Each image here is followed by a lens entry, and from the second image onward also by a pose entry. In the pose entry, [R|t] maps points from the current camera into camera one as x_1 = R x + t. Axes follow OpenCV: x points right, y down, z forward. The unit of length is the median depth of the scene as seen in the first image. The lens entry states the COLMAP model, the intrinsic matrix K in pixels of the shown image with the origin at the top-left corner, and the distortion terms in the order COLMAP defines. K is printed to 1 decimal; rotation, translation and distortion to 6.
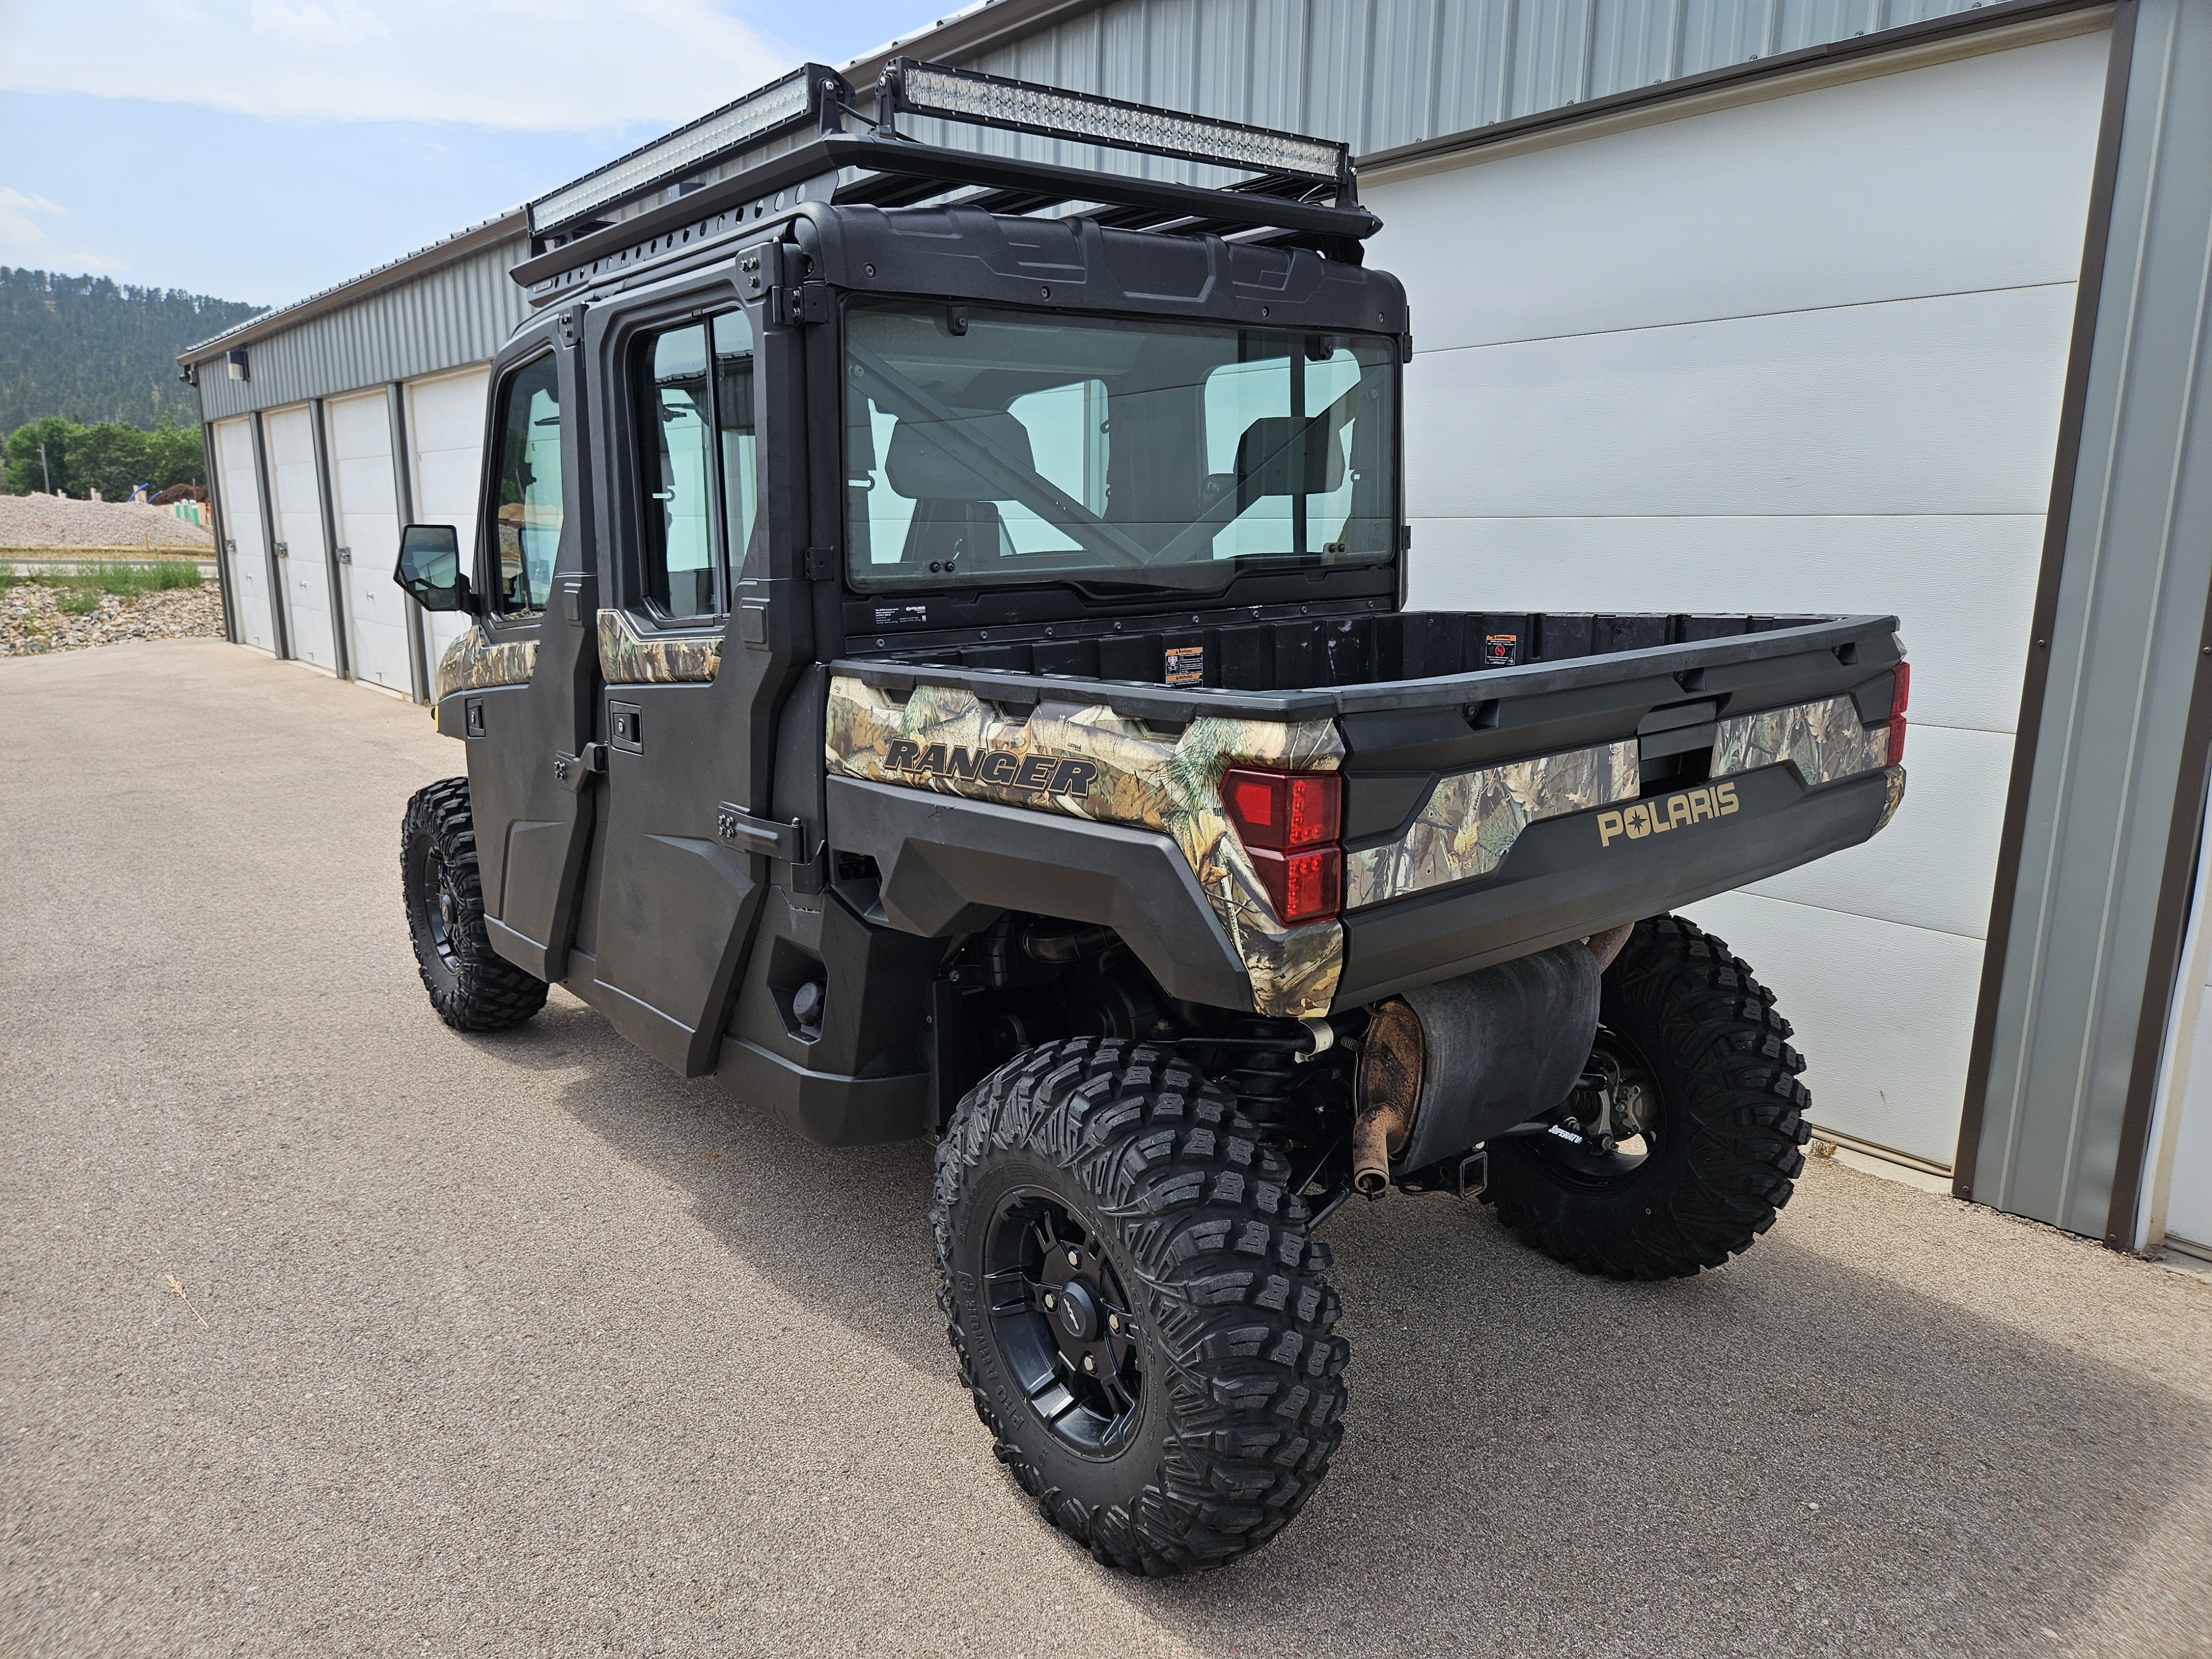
lens RADIAL K [[1505.9, 0, 1096.4], [0, 1505.9, 822.7], [0, 0, 1]] dist [0.068919, -0.003873]
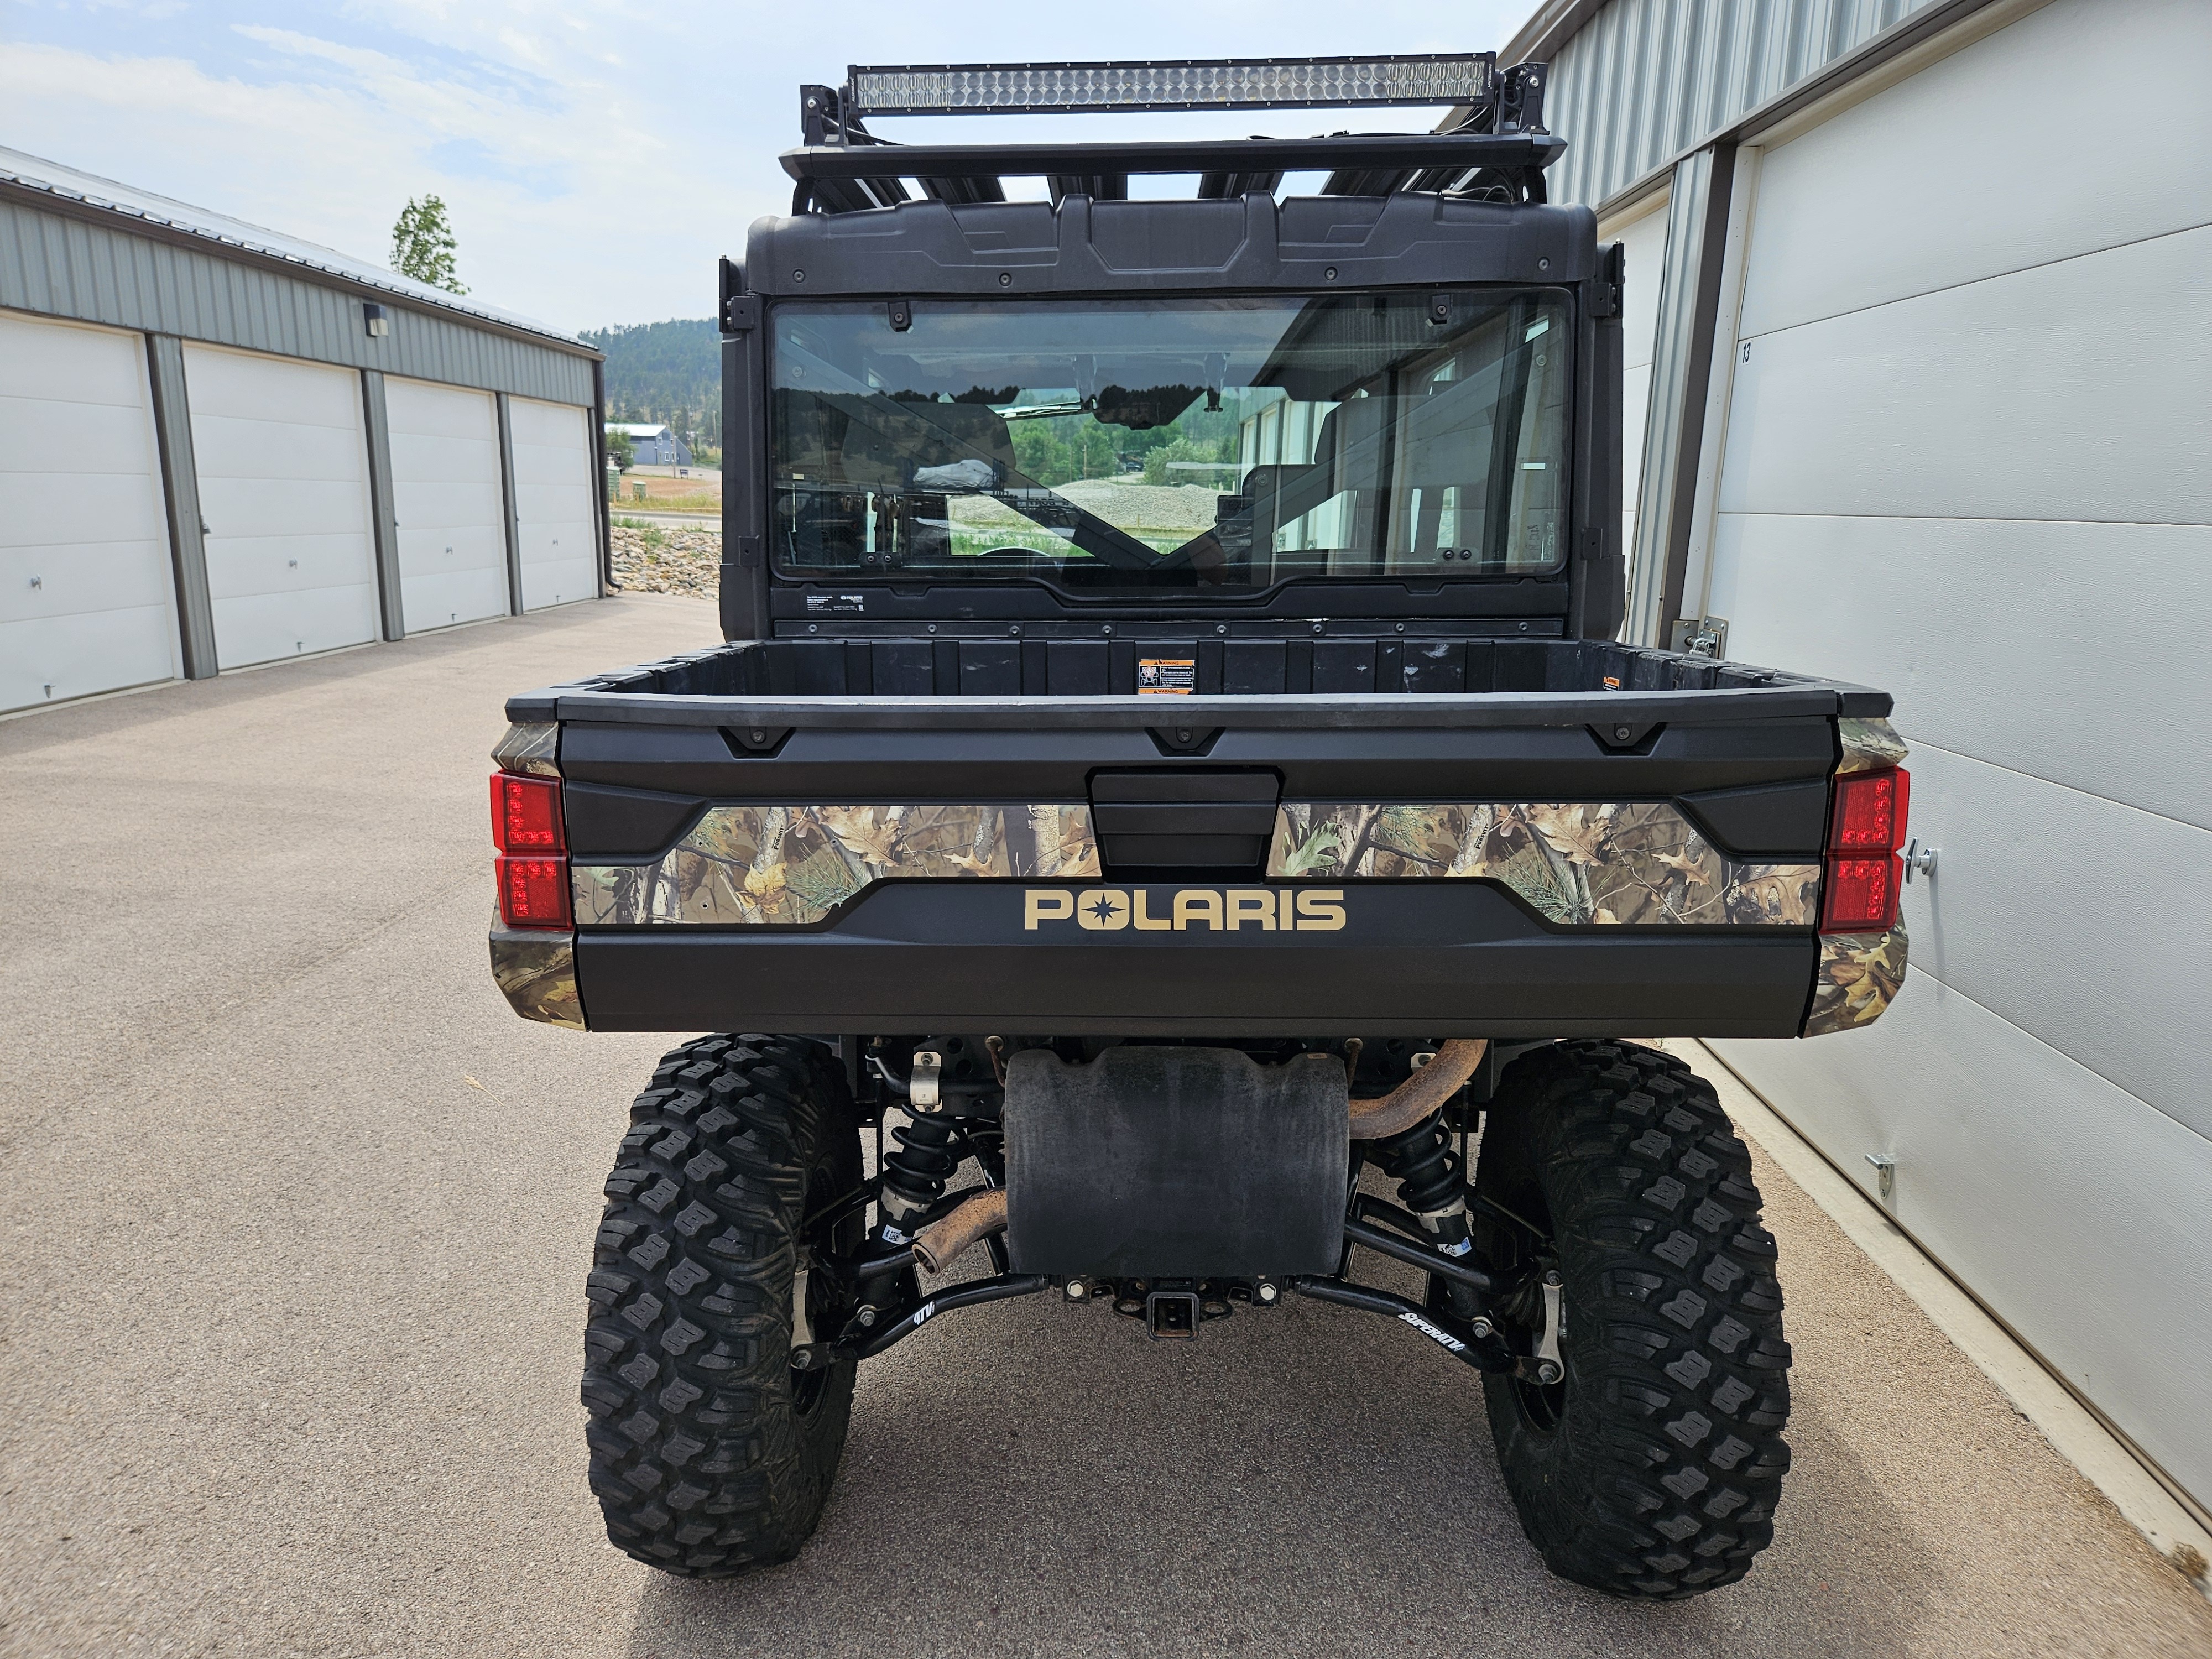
lens RADIAL K [[1505.9, 0, 1096.4], [0, 1505.9, 822.7], [0, 0, 1]] dist [0.068919, -0.003873]
pose [[0.751717, 0.146985, -0.642897, 0.859032], [-0.141910, 0.988061, 0.059970, -0.092912], [0.644037, 0.046154, 0.763601, 0.396973]]
